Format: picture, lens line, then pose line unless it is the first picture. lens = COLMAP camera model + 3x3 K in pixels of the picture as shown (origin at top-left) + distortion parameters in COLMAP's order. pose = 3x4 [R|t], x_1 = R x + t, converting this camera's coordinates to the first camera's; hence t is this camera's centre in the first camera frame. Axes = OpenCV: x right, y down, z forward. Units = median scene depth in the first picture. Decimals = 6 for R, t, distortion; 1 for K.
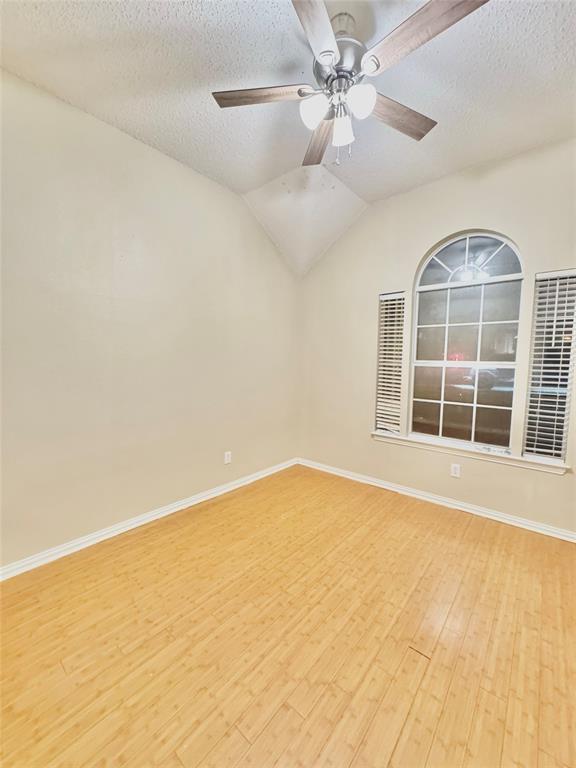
lens RADIAL K [[305.9, 0, 291.1], [0, 305.9, 385.7], [0, 0, 1]] dist [-0.003283, -0.000114]
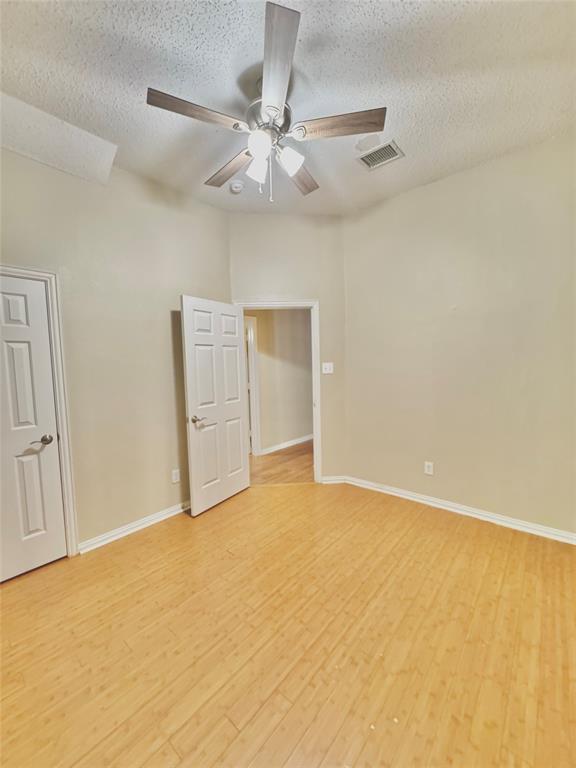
lens RADIAL K [[305.9, 0, 289.2], [0, 305.9, 387.6], [0, 0, 1]] dist [-0.003283, -0.000114]
pose [[-0.999842, 0.008812, 0.015425, 0.063870], [0.011347, 0.984879, 0.172871, -0.198286], [-0.013668, 0.173019, -0.984824, 1.929905]]
